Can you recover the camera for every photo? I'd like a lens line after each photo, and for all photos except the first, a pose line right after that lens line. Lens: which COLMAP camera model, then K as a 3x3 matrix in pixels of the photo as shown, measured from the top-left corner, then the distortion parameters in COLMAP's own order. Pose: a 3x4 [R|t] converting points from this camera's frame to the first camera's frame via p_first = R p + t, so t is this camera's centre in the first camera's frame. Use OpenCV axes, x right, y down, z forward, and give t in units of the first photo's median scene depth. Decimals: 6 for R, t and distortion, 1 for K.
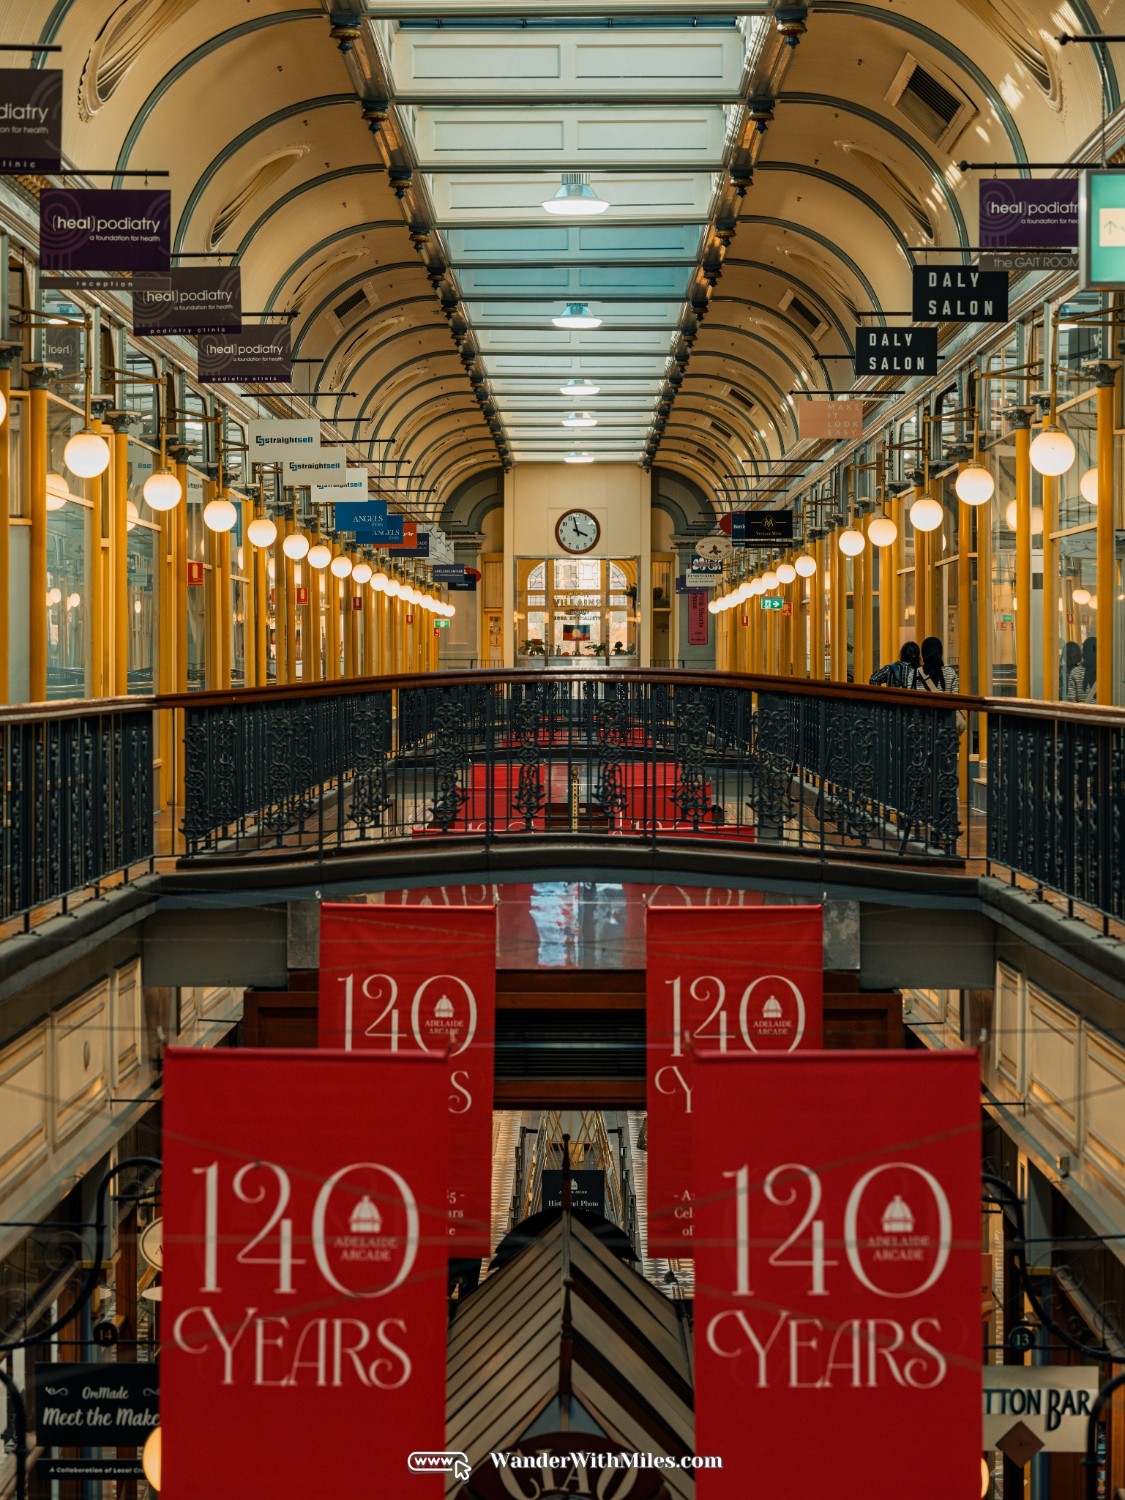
lens RADIAL K [[4024.3, 0, 562.5], [0, 4024.3, 750.0], [0, 0, 1]] dist [-0.026251, 0.575181]
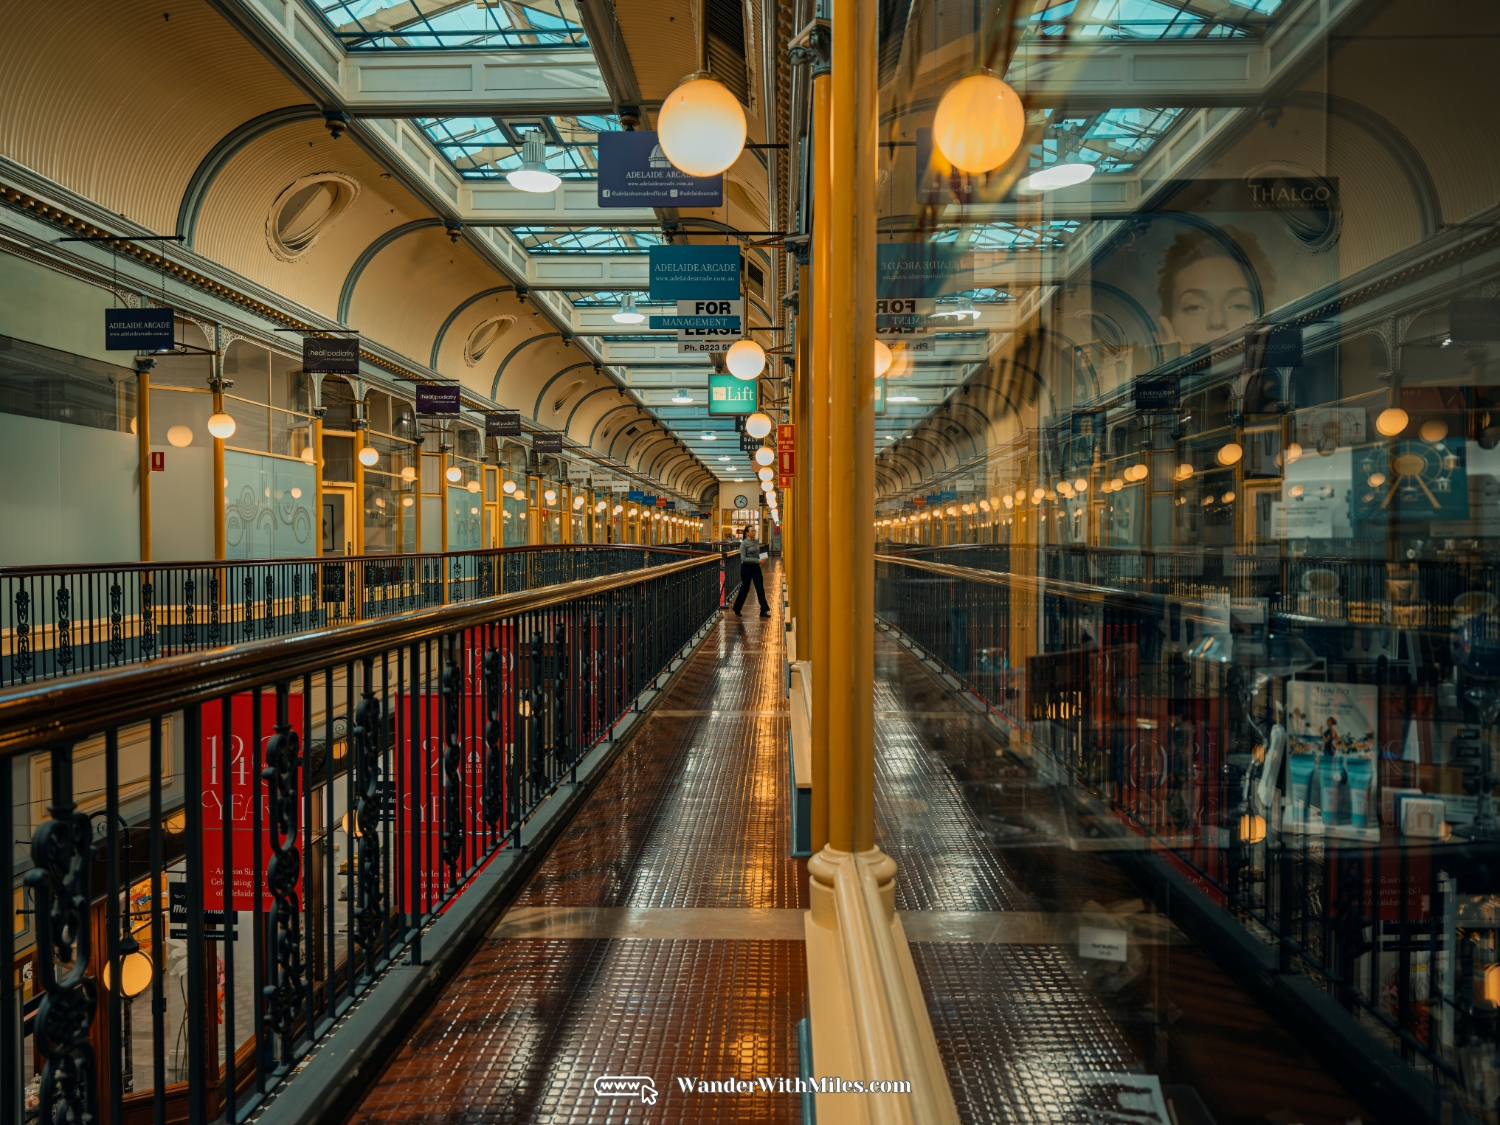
lens RADIAL K [[1151.0, 0, 739.0], [0, 1151.0, 575.8], [0, 0, 1]] dist [0.036637, -0.006049]
pose [[0.999362, 0.003268, -0.035555, 0.066845], [-0.002931, 0.999950, 0.009534, -0.002214], [0.035584, -0.009424, 0.999322, 0.061594]]
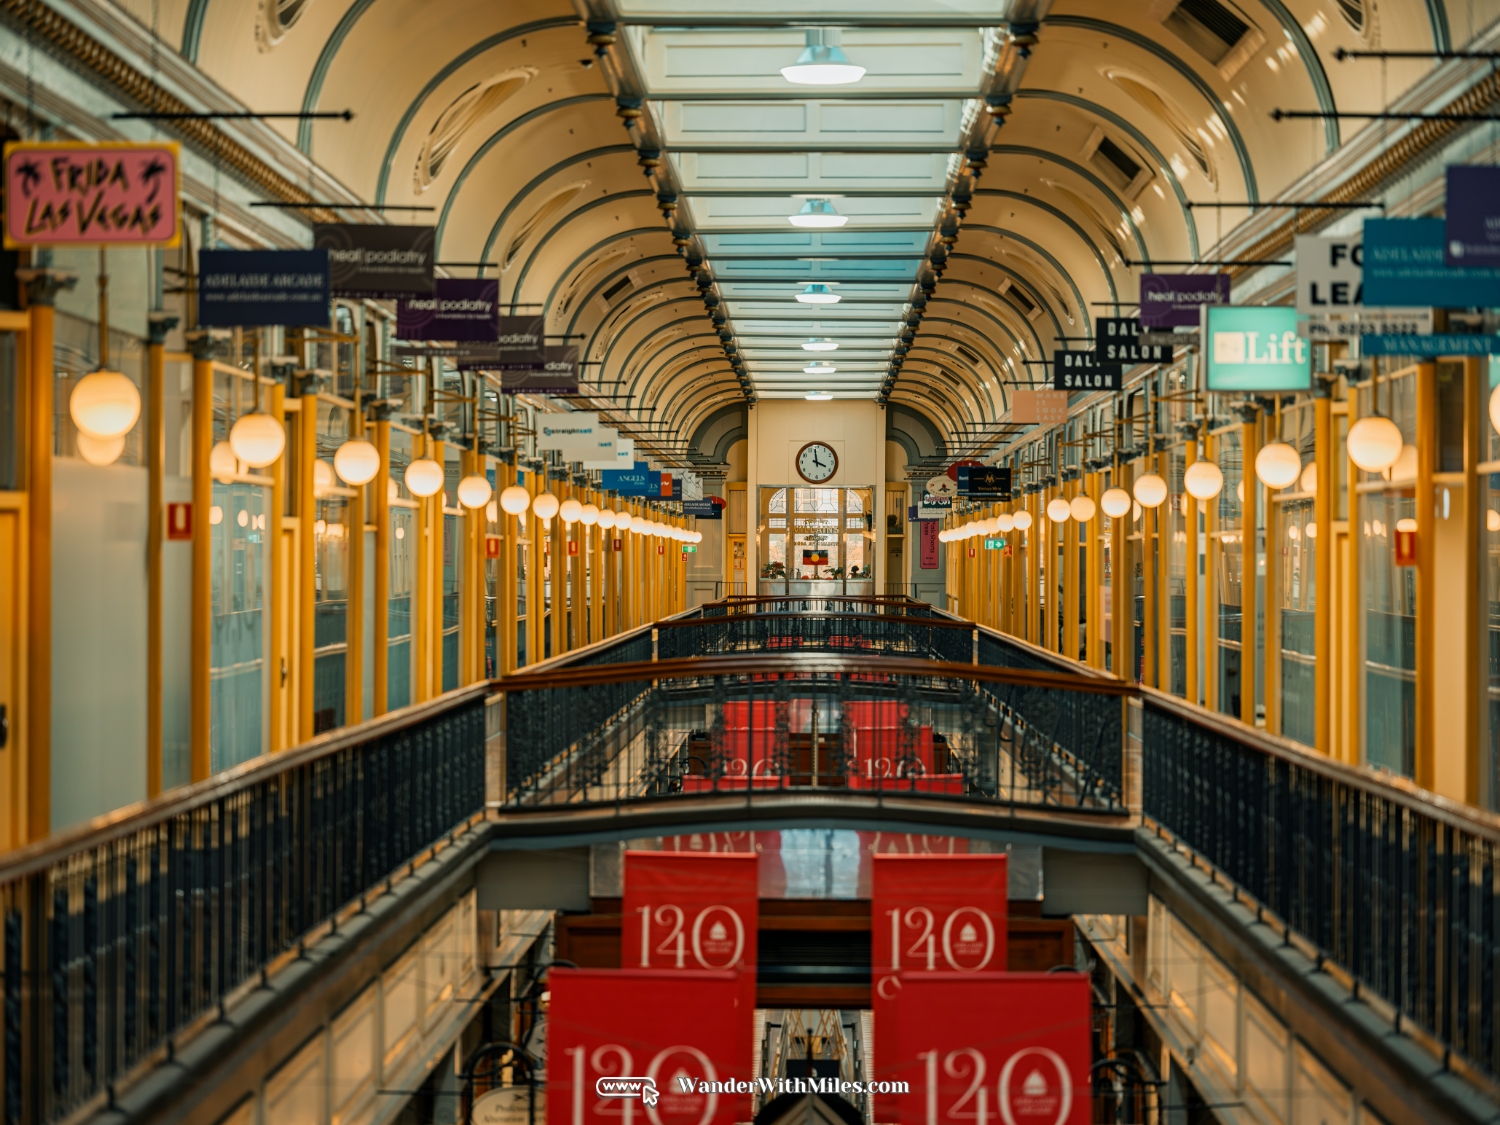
lens RADIAL K [[4024.3, 0, 781.0], [0, 4024.3, 560.7], [0, 0, 1]] dist [-0.026251, 0.575181]
pose [[0.999981, 0.004149, -0.004583, -0.001350], [-0.004243, 0.999778, -0.020638, -0.011433], [0.004497, 0.020657, 0.999777, -0.119936]]
